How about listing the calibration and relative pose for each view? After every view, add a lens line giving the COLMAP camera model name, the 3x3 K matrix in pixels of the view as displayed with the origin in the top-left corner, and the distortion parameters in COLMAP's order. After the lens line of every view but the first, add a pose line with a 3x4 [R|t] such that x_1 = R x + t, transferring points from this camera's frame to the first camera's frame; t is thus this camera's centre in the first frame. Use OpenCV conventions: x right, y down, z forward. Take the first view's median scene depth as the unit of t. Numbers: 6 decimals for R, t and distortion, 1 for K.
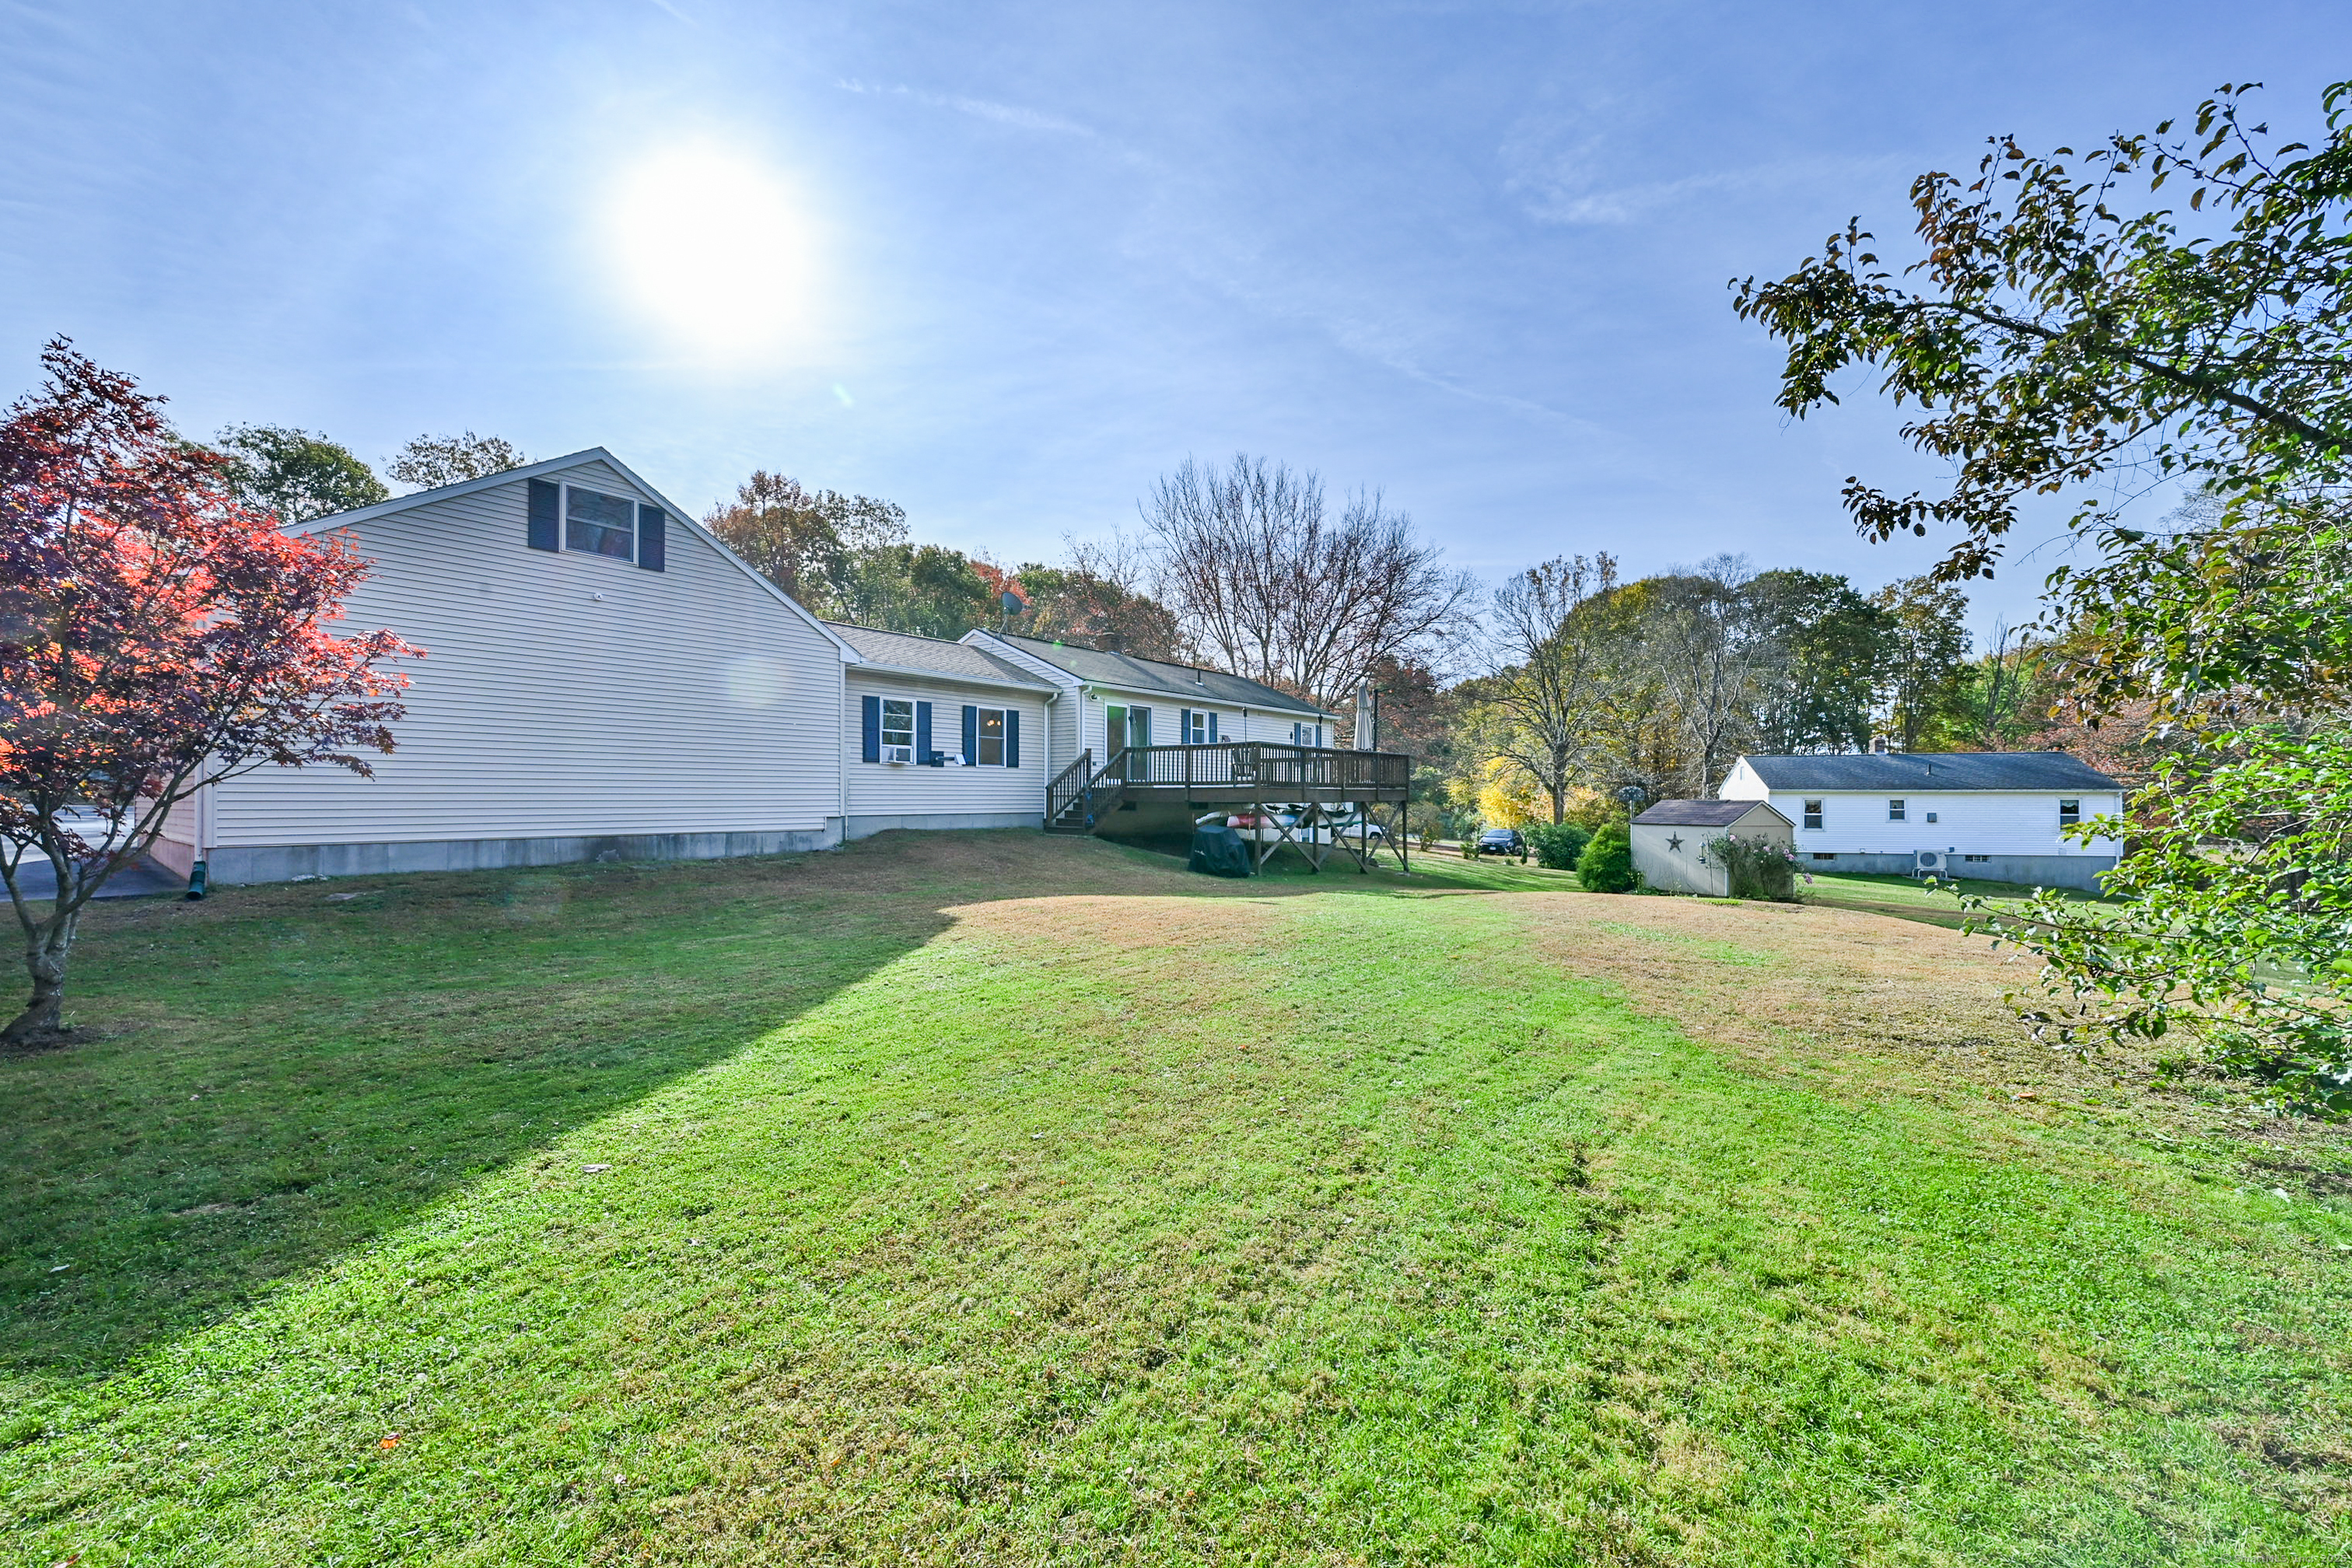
lens RADIAL K [[923.4, 0, 1176.0], [0, 923.4, 784.0], [0, 0, 1]] dist [0.007761, -0.004526]
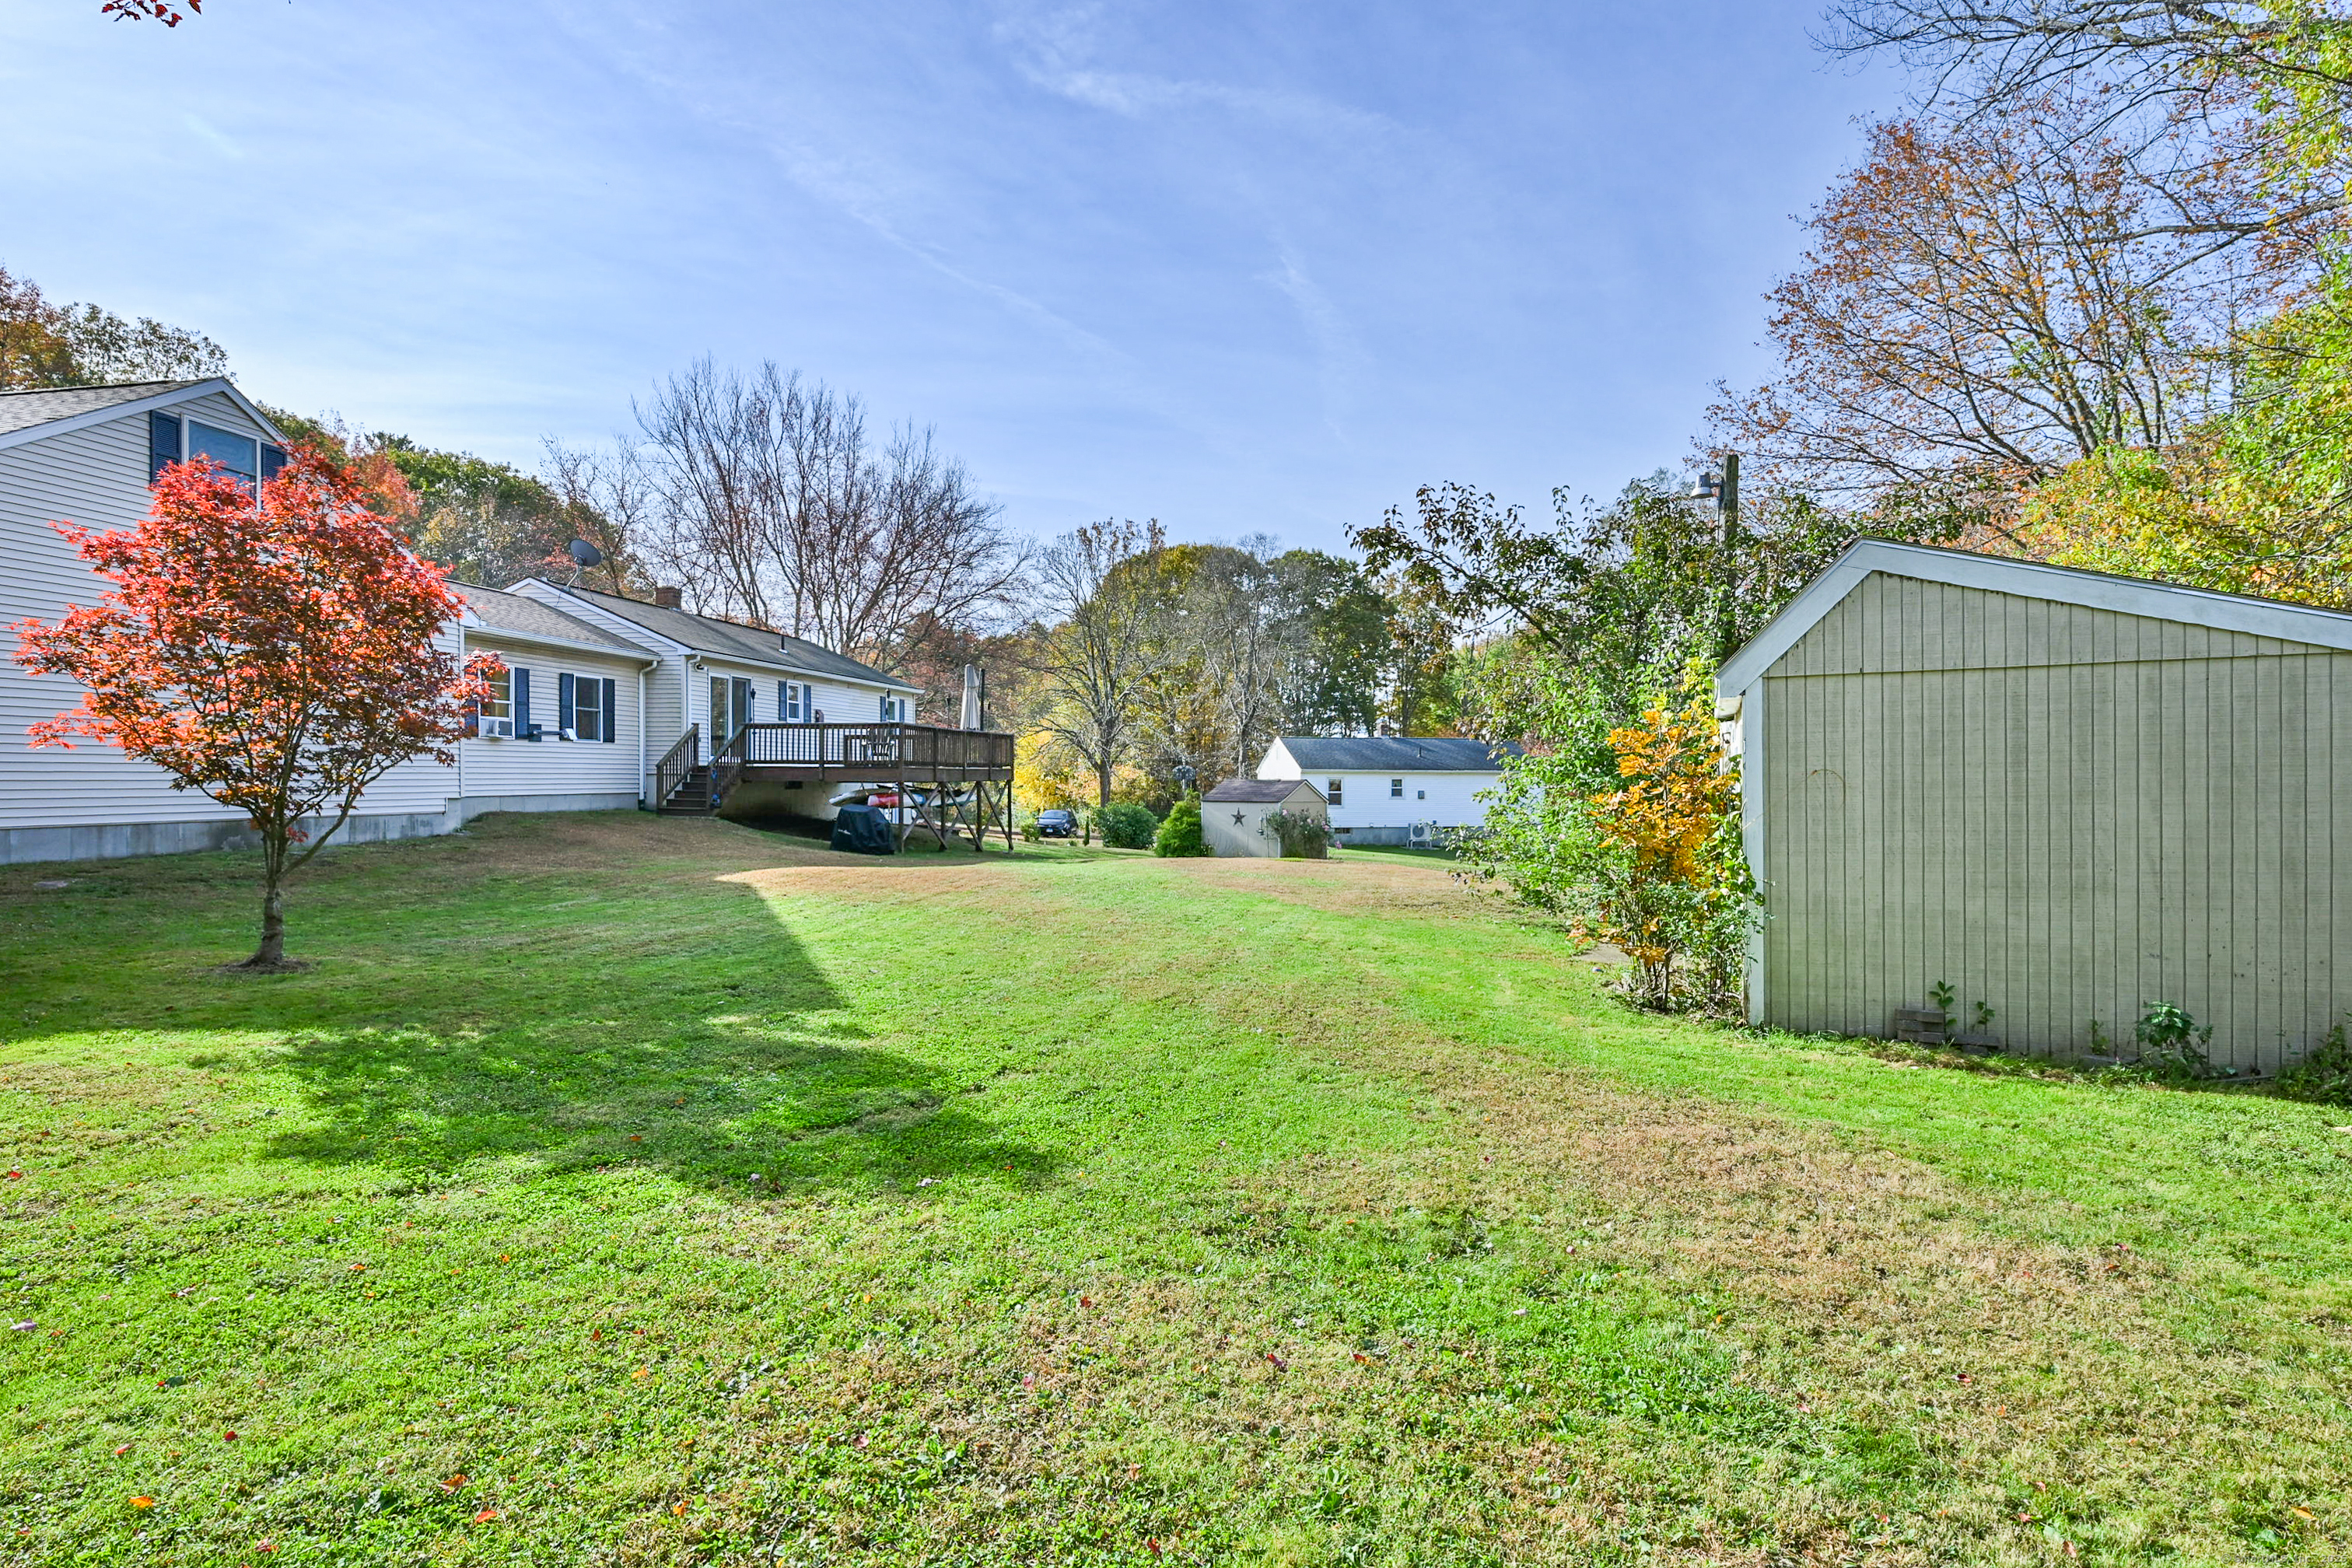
lens RADIAL K [[1148.5, 0, 1176.0], [0, 1148.5, 784.0], [0, 0, 1]] dist [-0.000403, 0.000047]
pose [[0.889738, -0.001233, 0.456469, -0.107546], [-0.008944, 0.999757, 0.020132, -0.002946], [-0.456383, -0.021995, 0.889512, -0.131951]]
